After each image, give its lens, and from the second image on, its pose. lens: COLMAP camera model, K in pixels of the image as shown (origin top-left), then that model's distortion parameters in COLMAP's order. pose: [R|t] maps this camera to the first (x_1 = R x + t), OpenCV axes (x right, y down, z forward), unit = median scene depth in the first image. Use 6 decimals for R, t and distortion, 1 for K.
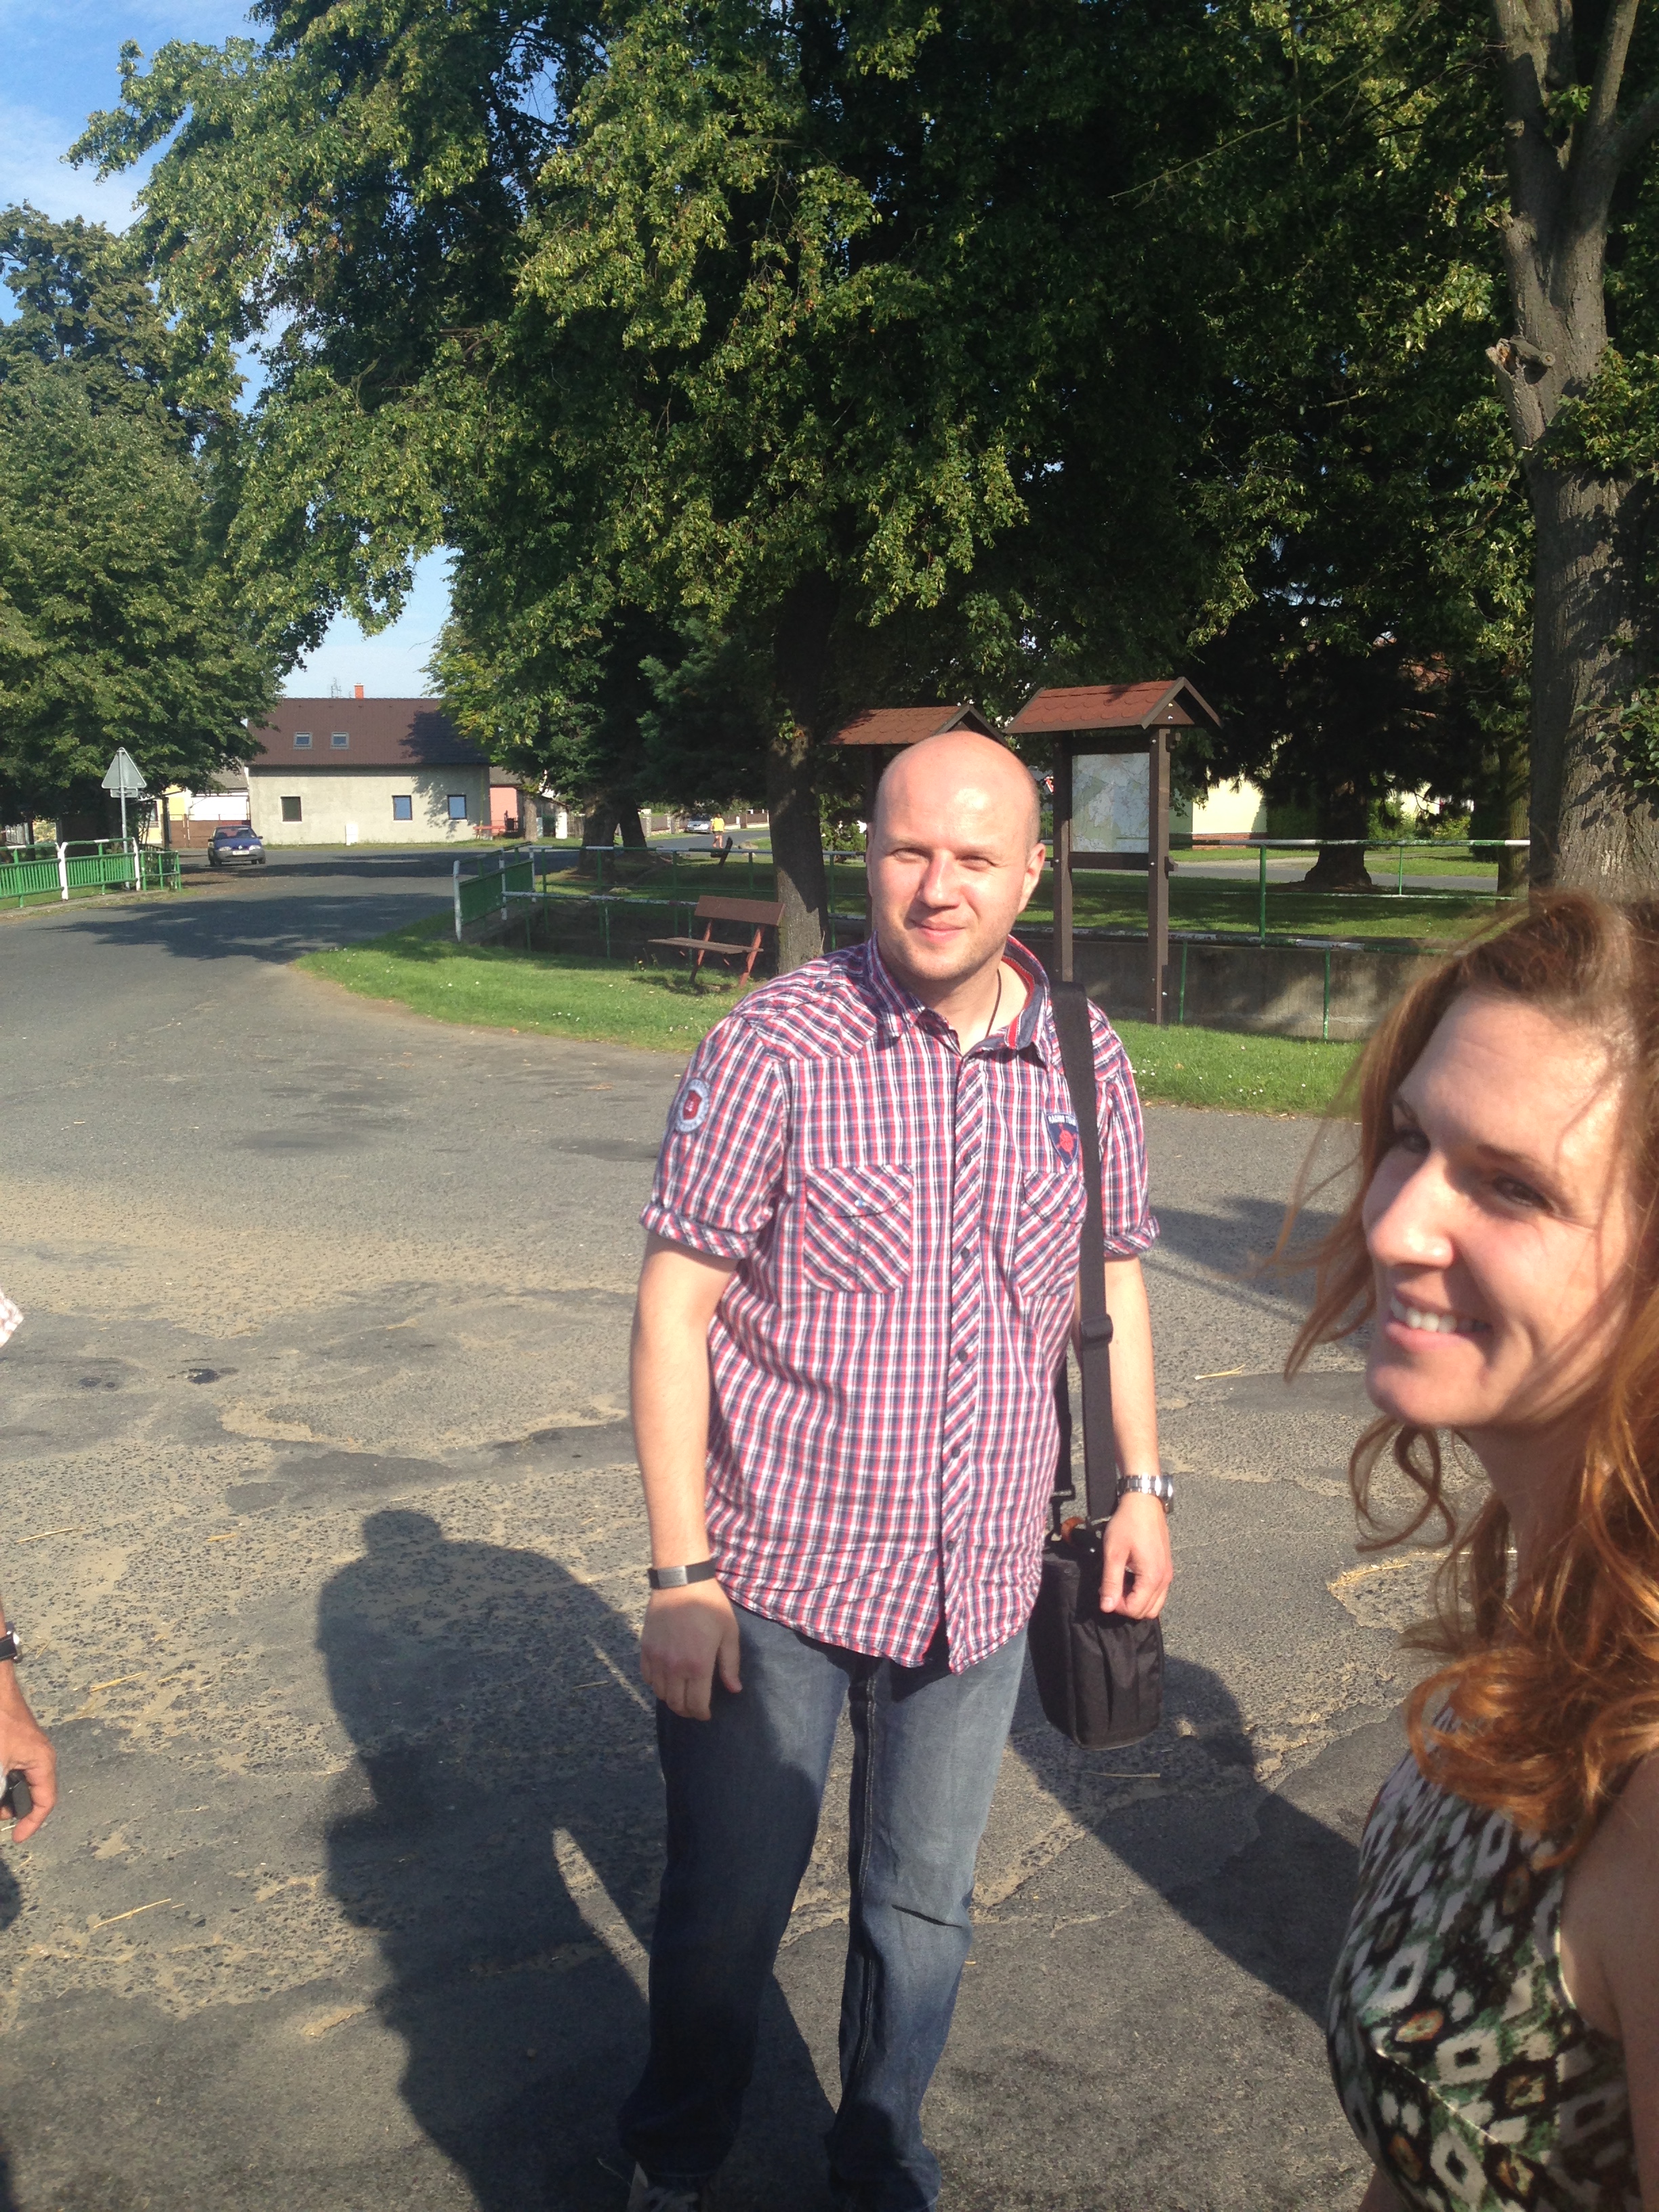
lens RADIAL K [[2046.6, 0, 832.4], [0, 2046.6, 1115.1], [0, 0, 1]] dist [0.114548, -0.184247]
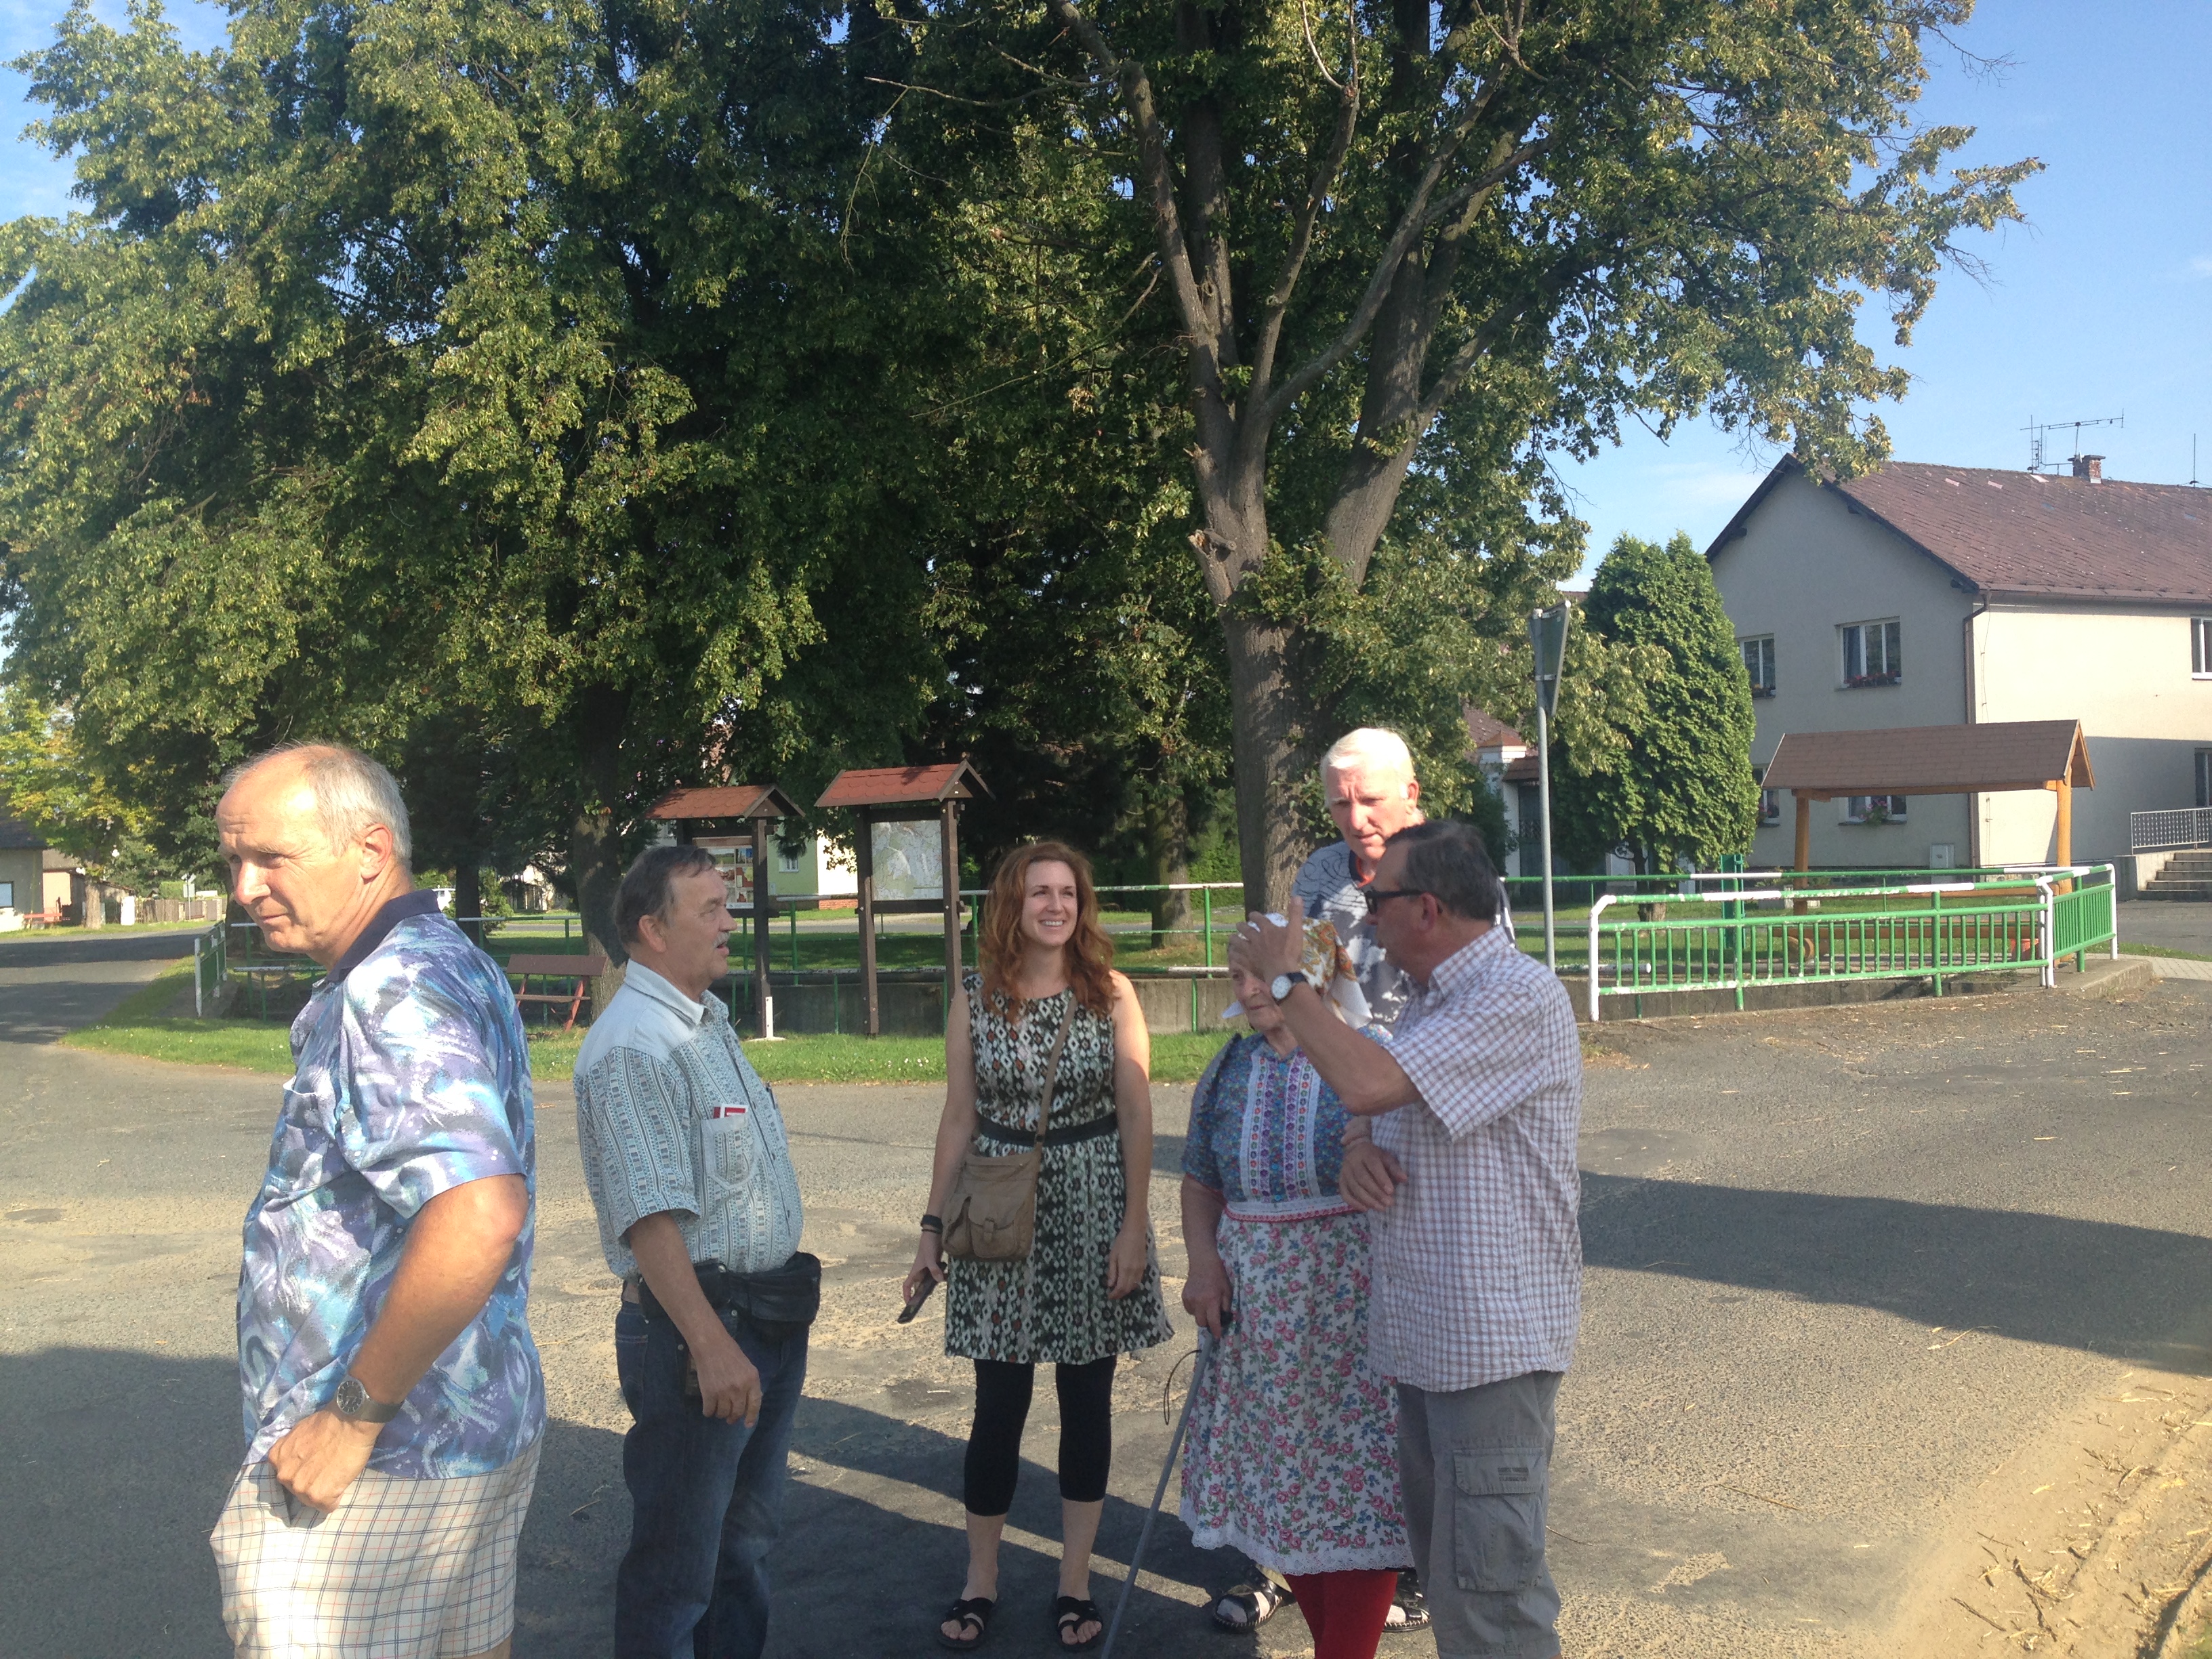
lens RADIAL K [[2128.9, 0, 1106.0], [0, 2128.9, 829.5], [0, 0, 1]] dist [0.214157, -0.300631]
pose [[0.938596, -0.027782, 0.343899, -0.197682], [0.084675, 0.984818, -0.151541, 0.035719], [-0.334467, 0.171355, 0.926698, -0.240151]]
